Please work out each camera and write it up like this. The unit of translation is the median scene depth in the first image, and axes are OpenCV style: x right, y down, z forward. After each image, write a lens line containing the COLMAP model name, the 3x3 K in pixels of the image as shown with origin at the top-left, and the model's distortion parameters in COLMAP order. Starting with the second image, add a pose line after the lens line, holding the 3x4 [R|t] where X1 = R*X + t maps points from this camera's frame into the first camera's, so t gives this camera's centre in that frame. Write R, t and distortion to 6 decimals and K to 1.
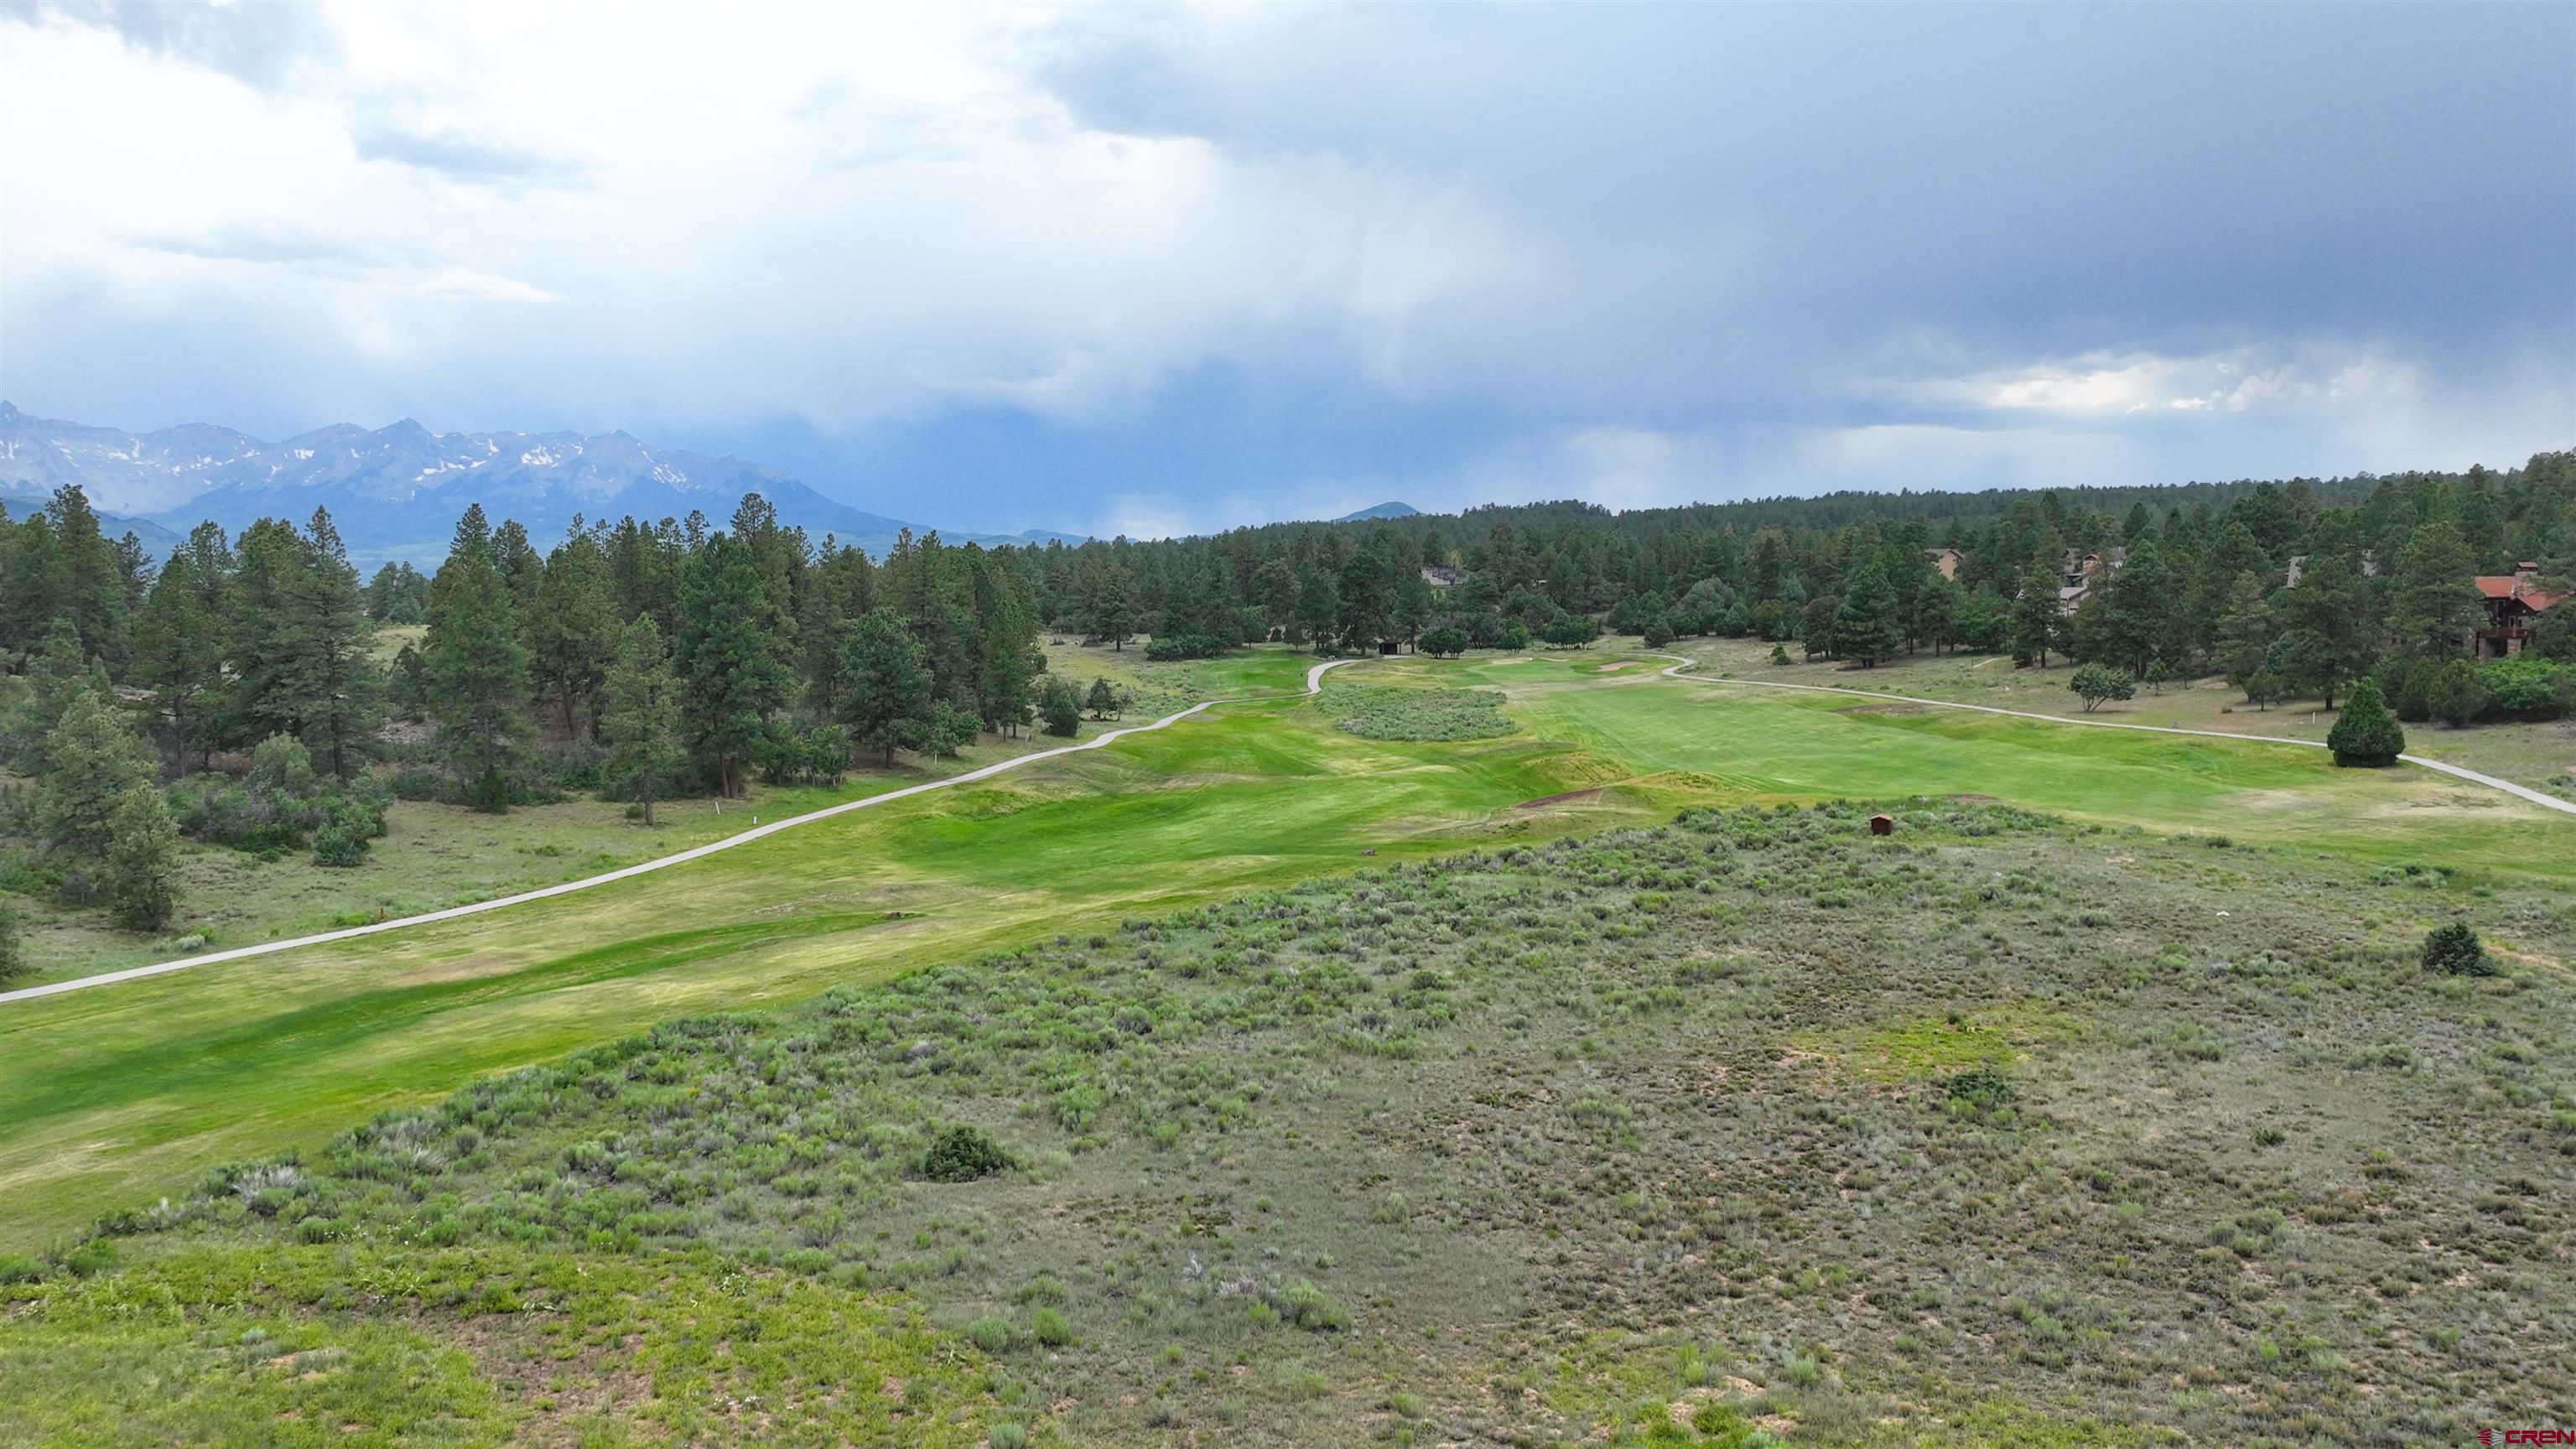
lens RADIAL K [[2246.2, 0, 1305.7], [0, 2246.2, 719.0], [0, 0, 1]] dist [0.013125, -0.025869]
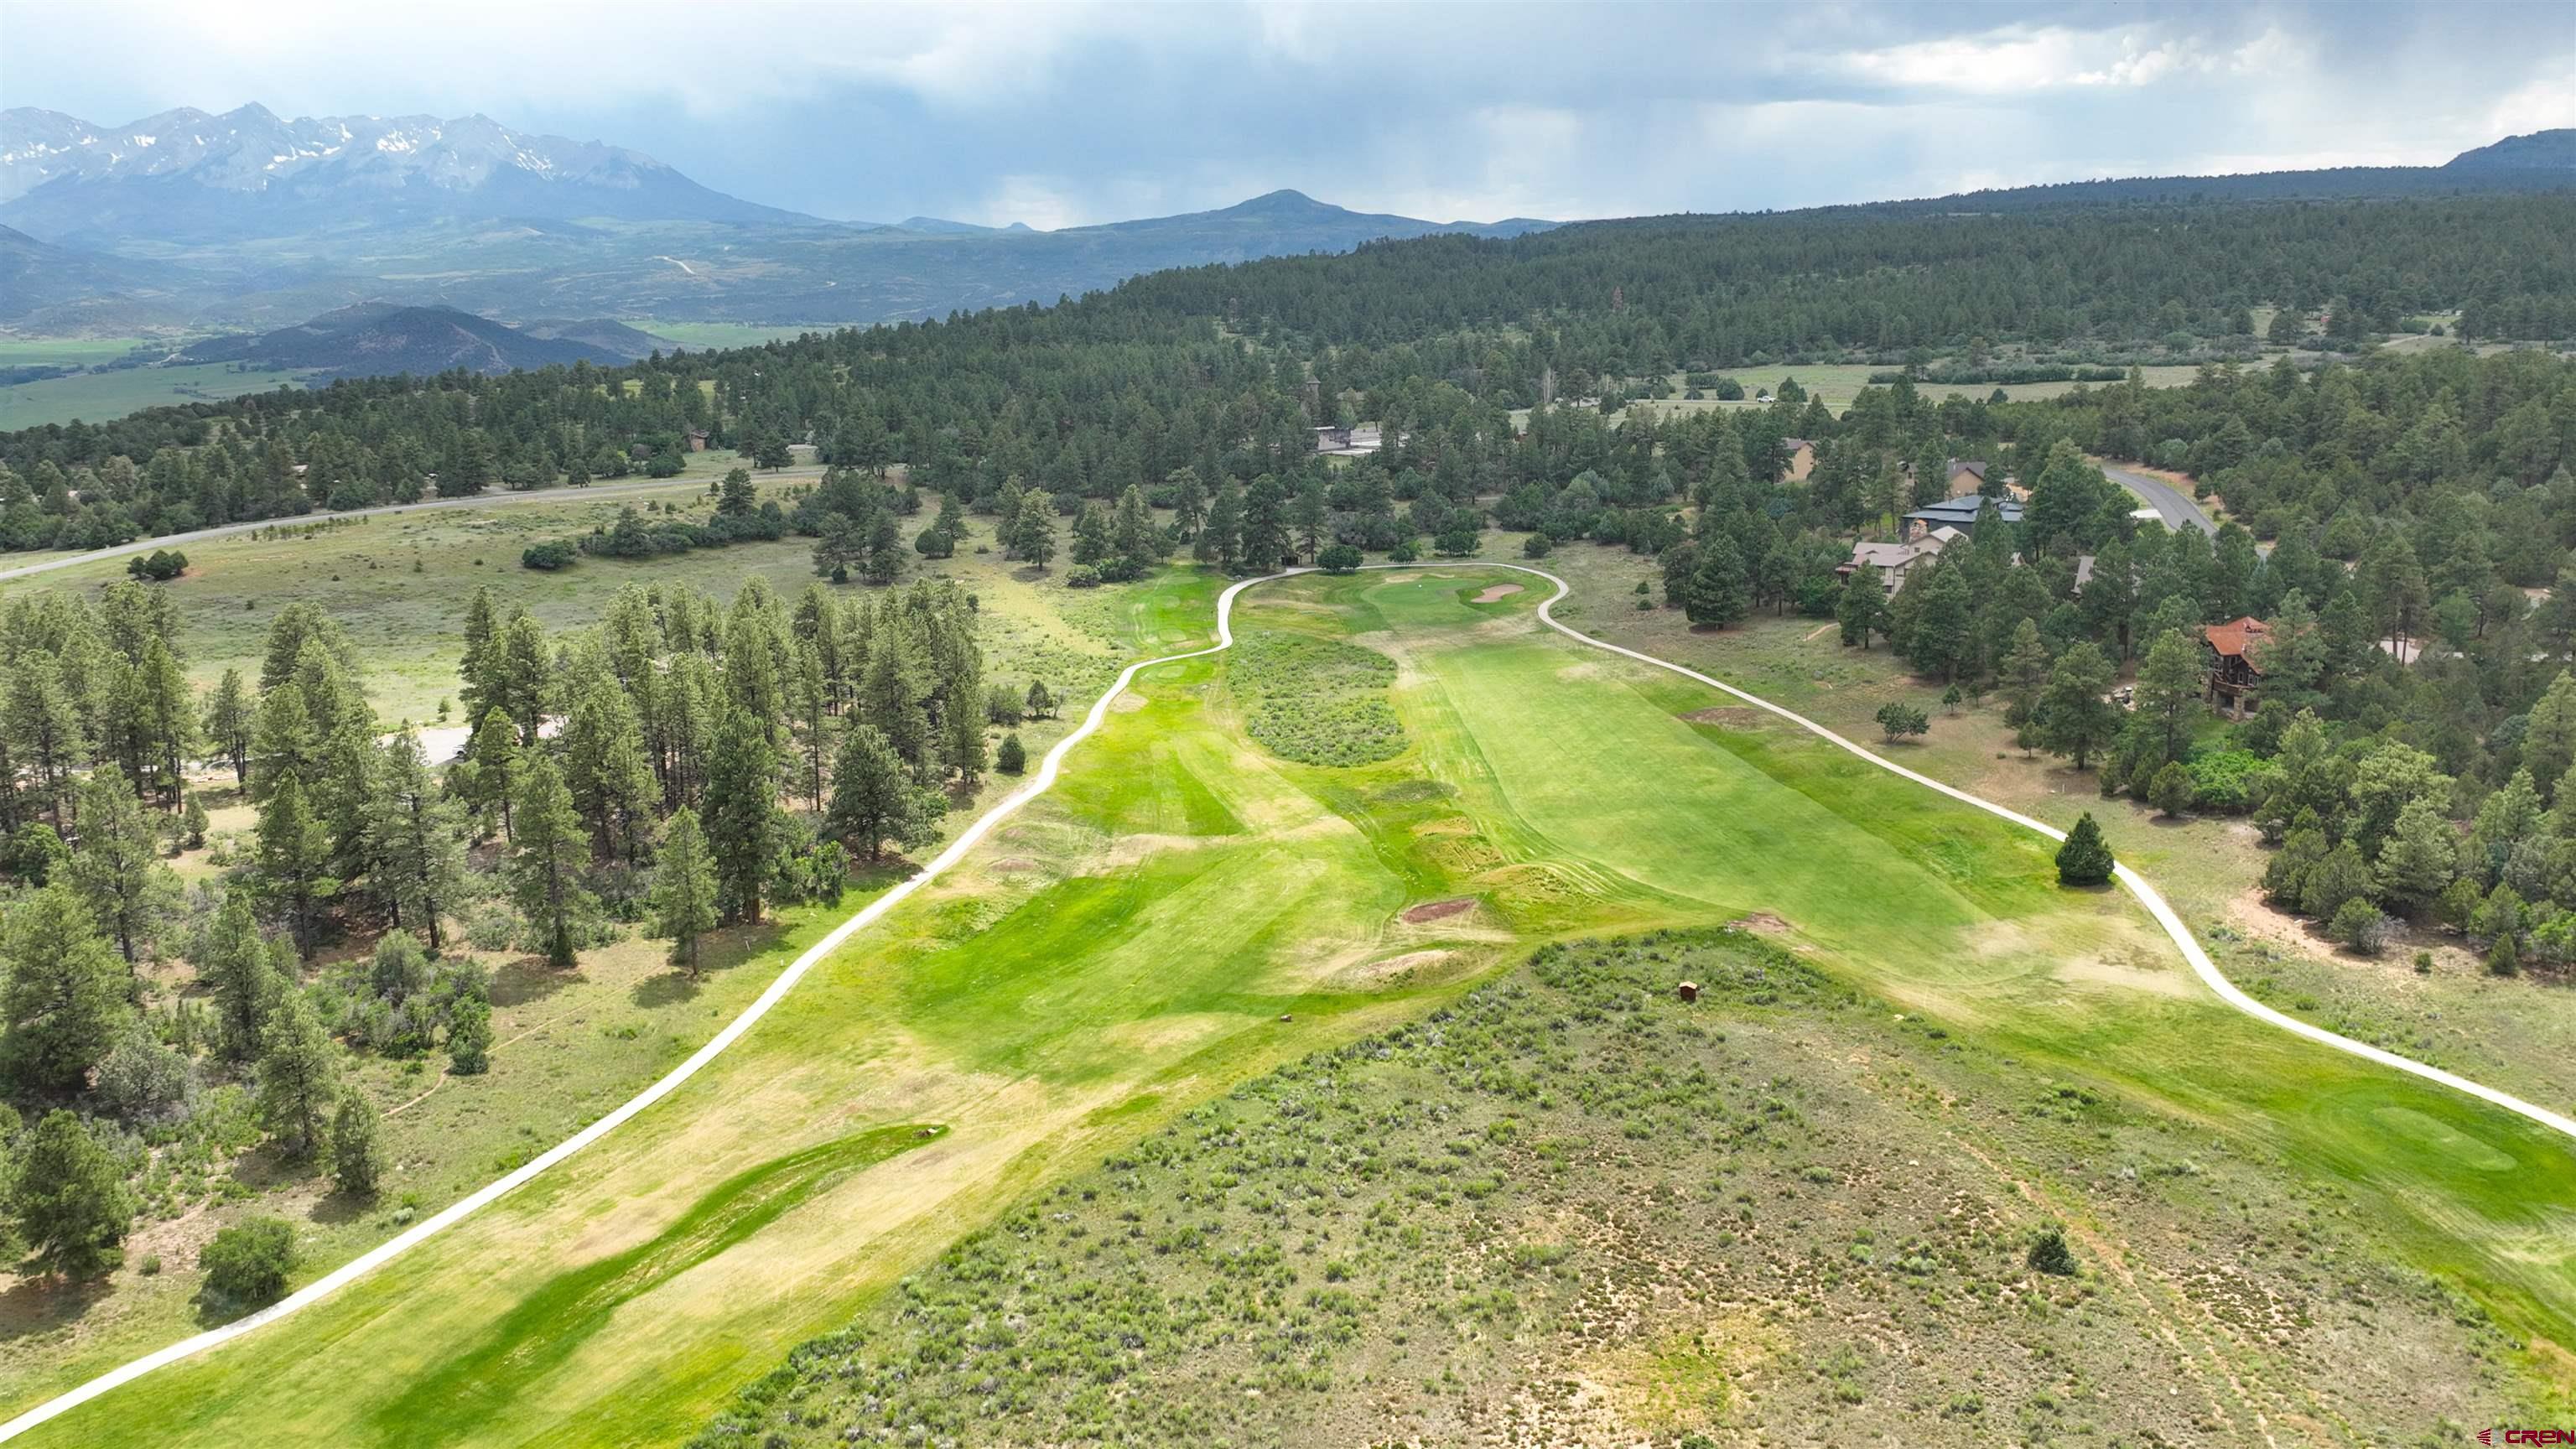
lens RADIAL K [[2246.2, 0, 1305.7], [0, 2246.2, 719.0], [0, 0, 1]] dist [0.013125, -0.025869]
pose [[0.998847, -0.016925, 0.044932, -0.019766], [0.010524, 0.990230, 0.139046, -0.373988], [-0.046846, -0.138412, 0.989266, -0.299812]]
